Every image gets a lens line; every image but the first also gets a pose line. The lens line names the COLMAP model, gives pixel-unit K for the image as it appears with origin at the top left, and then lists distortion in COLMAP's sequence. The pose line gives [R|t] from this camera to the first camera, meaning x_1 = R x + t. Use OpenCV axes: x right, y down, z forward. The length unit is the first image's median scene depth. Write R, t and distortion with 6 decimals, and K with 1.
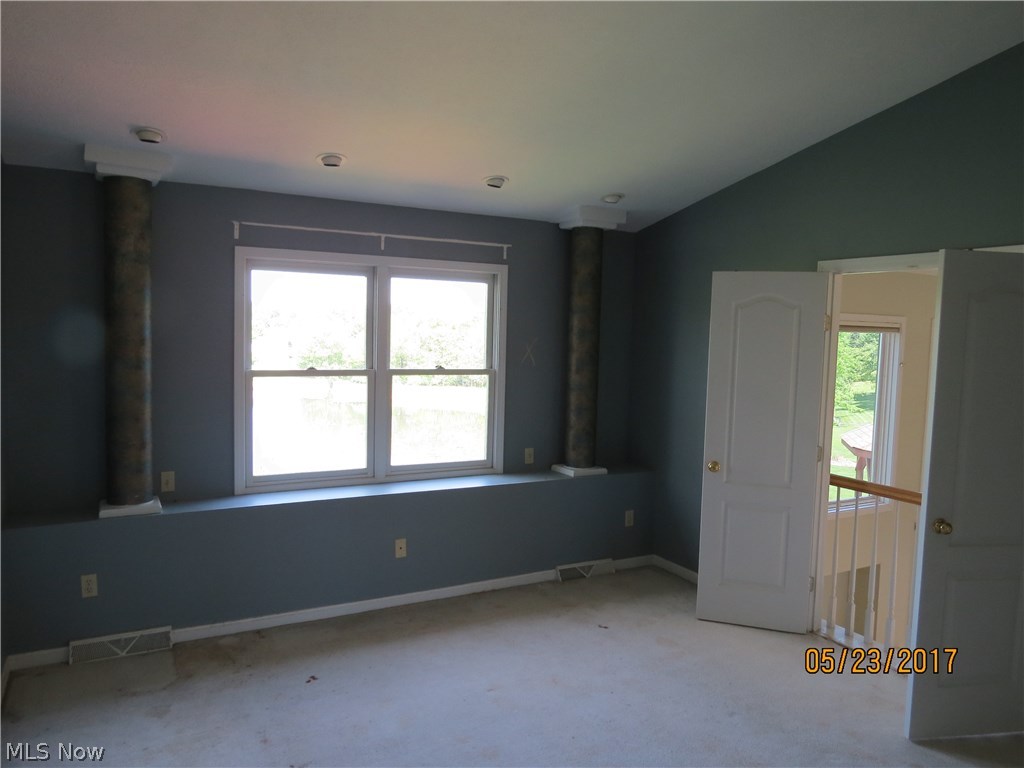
lens RADIAL K [[737.8, 0, 512.0], [0, 737.8, 384.0], [0, 0, 1]] dist [-0.018437, 0.006995]
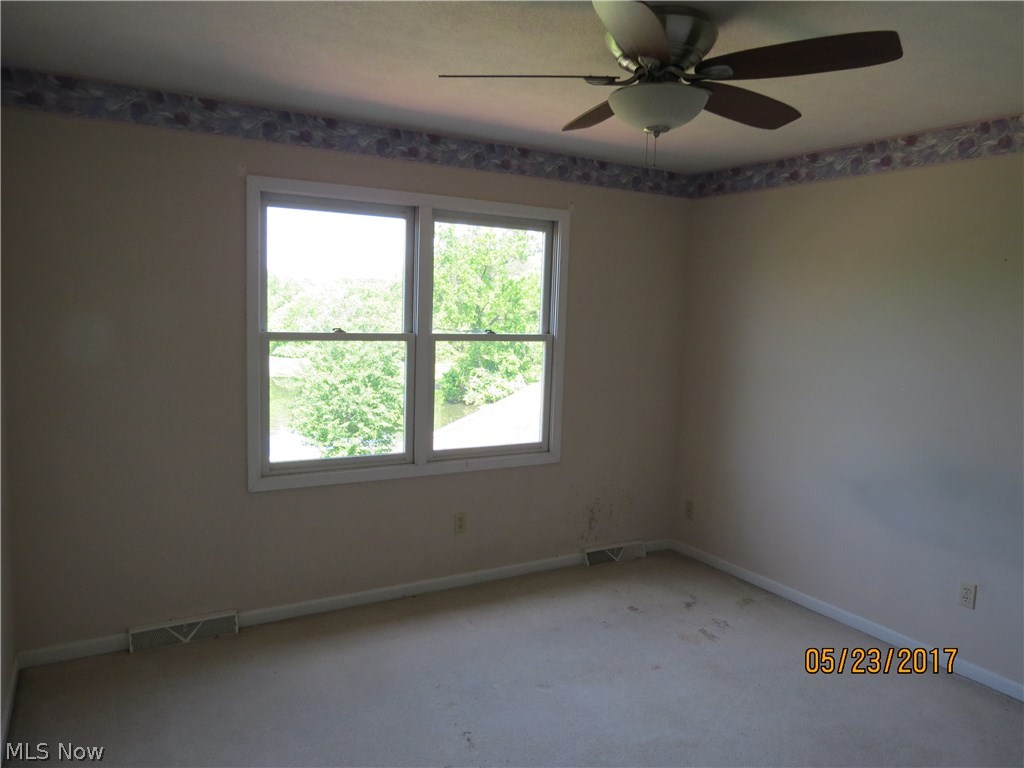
lens RADIAL K [[737.8, 0, 512.0], [0, 737.8, 384.0], [0, 0, 1]] dist [-0.018437, 0.006995]
pose [[0.999897, 0.010944, 0.009239, -0.085655], [-0.011351, 0.998913, 0.045200, -0.001449], [-0.008734, -0.045300, 0.998935, 0.176217]]
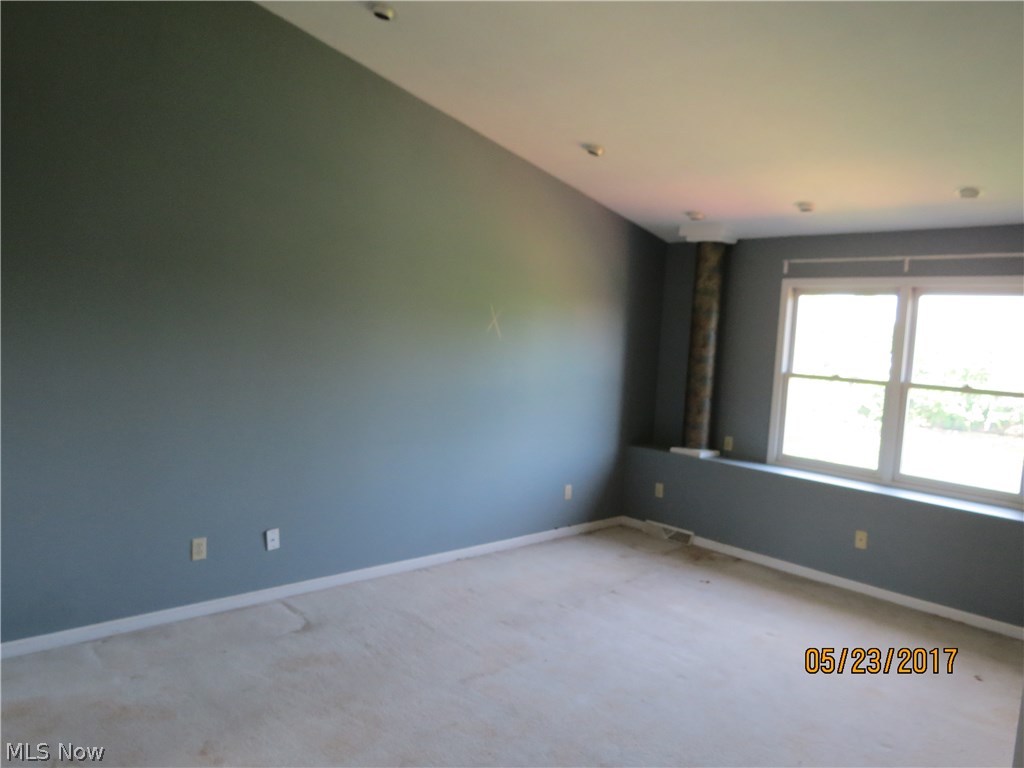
lens RADIAL K [[737.8, 0, 512.0], [0, 737.8, 384.0], [0, 0, 1]] dist [-0.018437, 0.006995]
pose [[0.240211, 0.060870, -0.968810, 0.739000], [-0.123658, 0.991820, 0.031655, 0.020131], [0.962812, 0.112197, 0.245773, 0.190764]]
